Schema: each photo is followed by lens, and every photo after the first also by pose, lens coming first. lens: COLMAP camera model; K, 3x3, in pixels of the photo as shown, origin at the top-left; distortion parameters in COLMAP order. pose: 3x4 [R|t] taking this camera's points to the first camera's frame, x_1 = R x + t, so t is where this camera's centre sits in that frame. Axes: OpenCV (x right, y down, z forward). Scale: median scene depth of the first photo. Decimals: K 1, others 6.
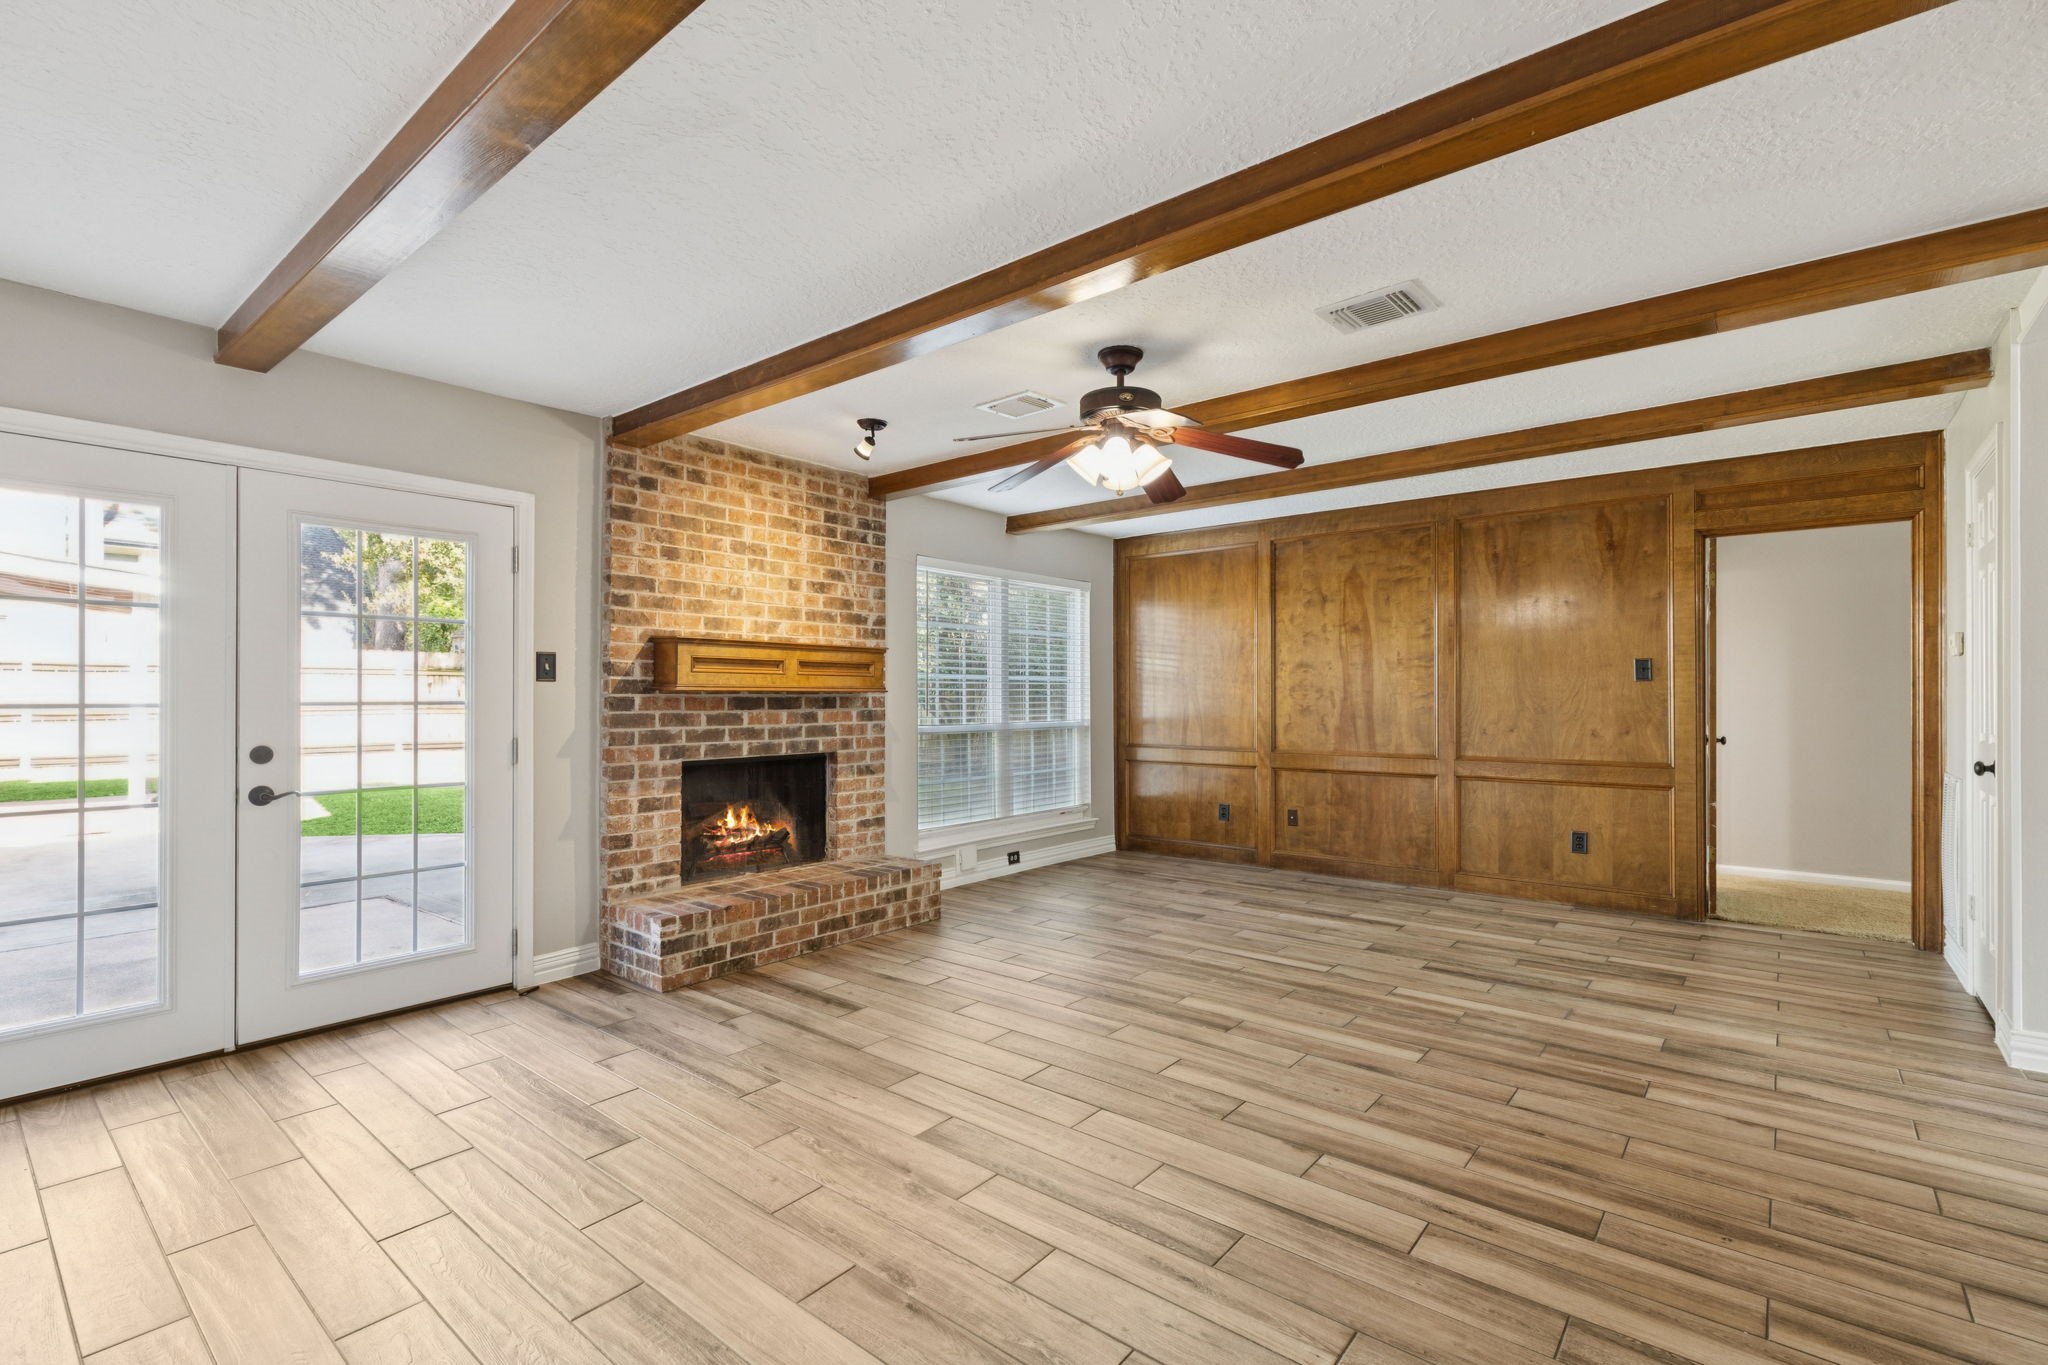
lens RADIAL K [[928.2, 0, 1029.4], [0, 928.2, 696.8], [0, 0, 1]] dist [0.004088, 0.000013]
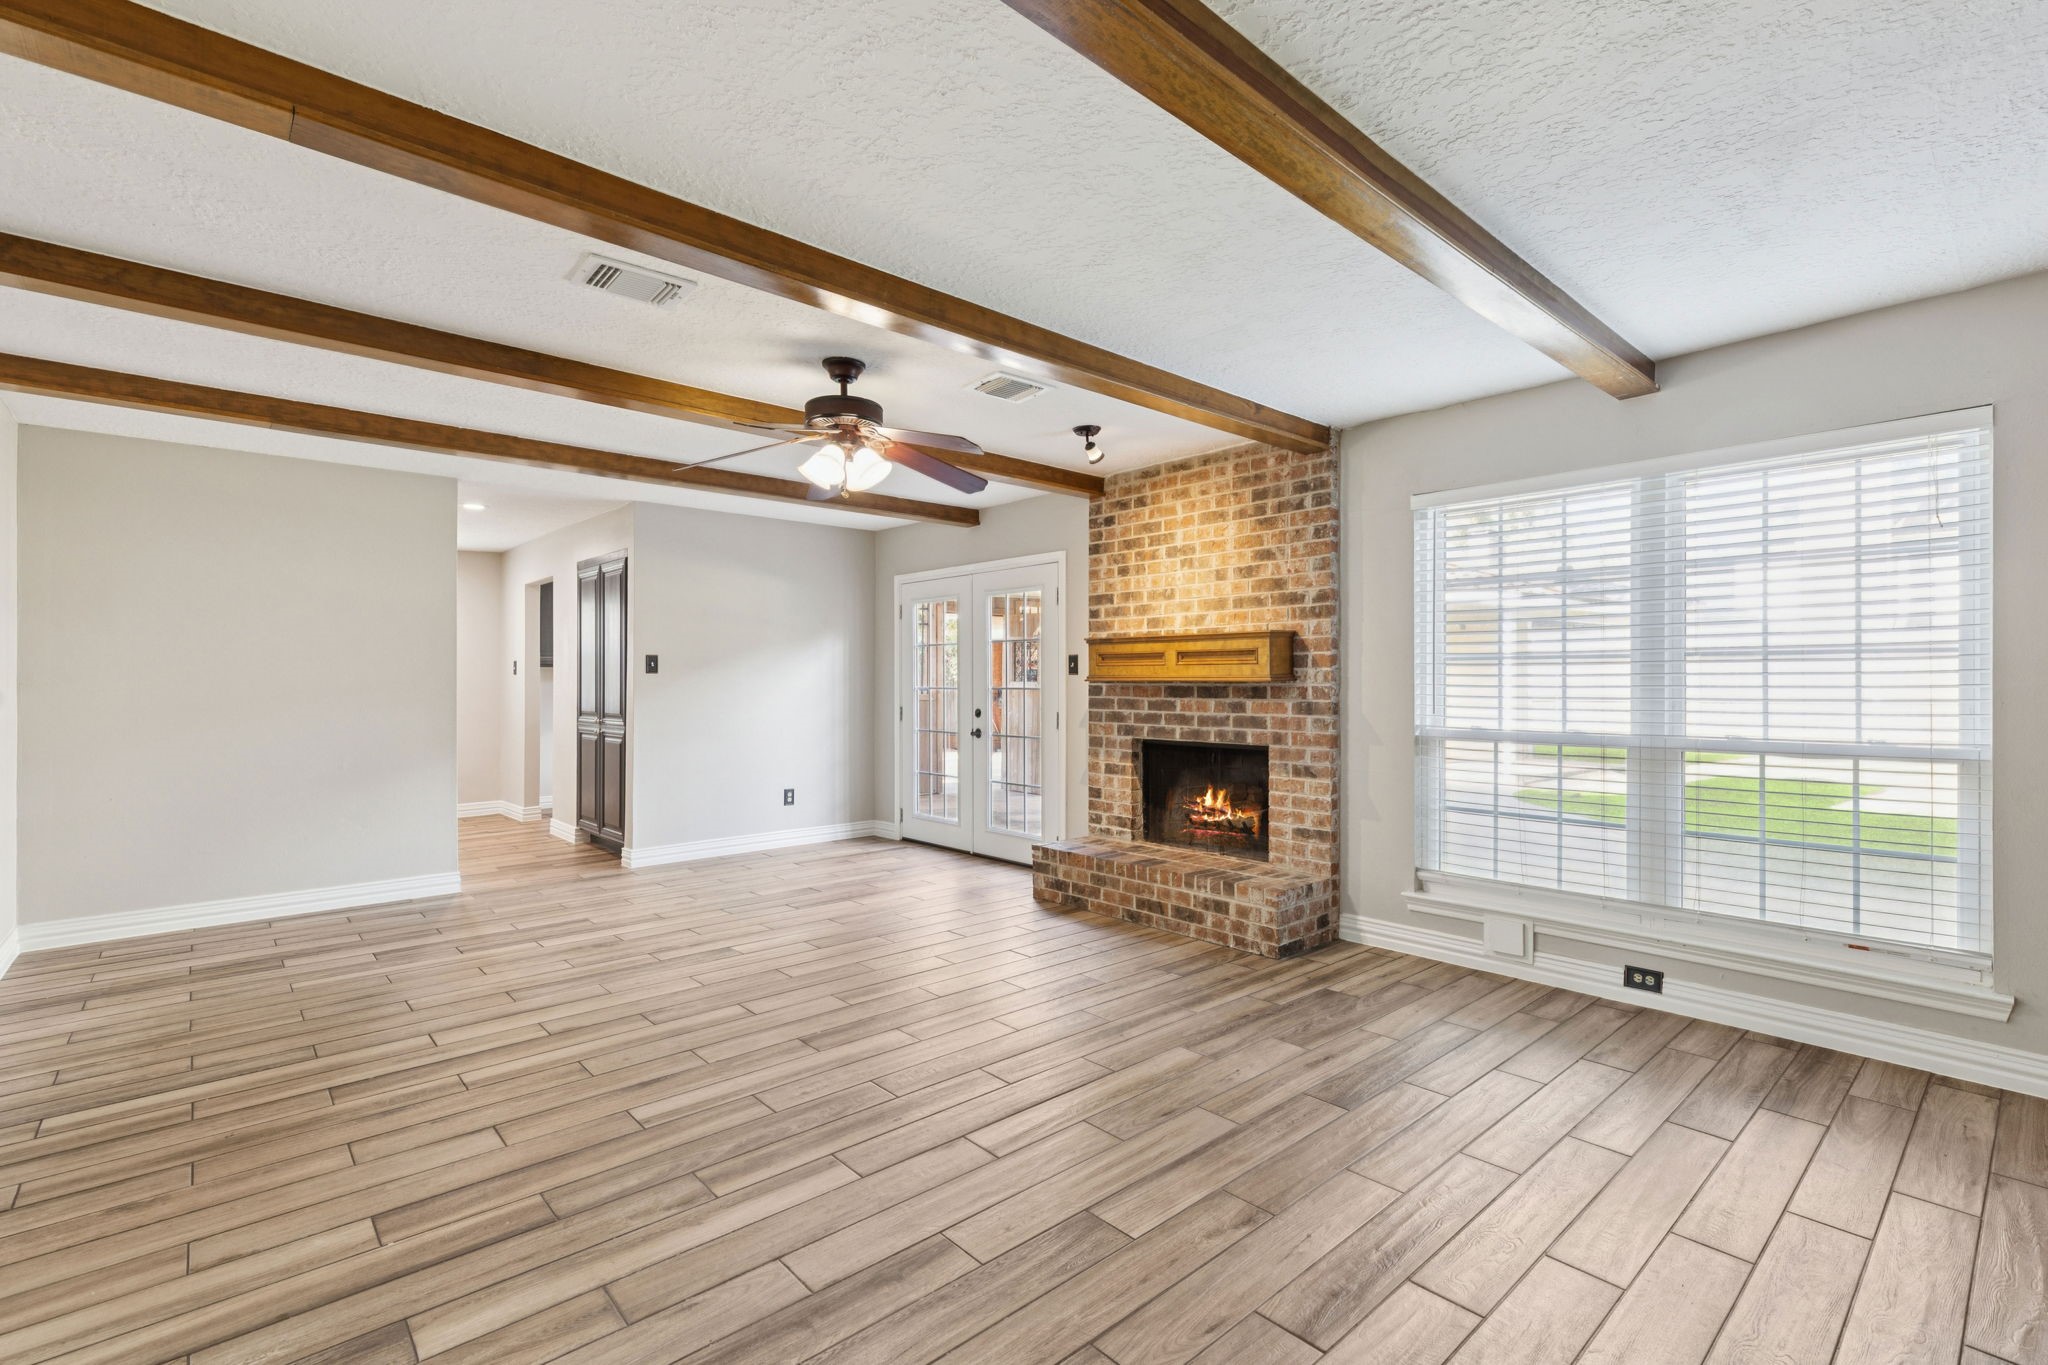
lens RADIAL K [[912.1, 0, 1024.0], [0, 912.1, 682.5], [0, 0, 1]] dist [0.013026, -0.000191]
pose [[-0.150916, 0.002480, -0.988544, 0.793764], [0.000728, 0.999997, 0.002397, -0.006736], [0.988546, -0.000358, -0.150917, 0.982851]]
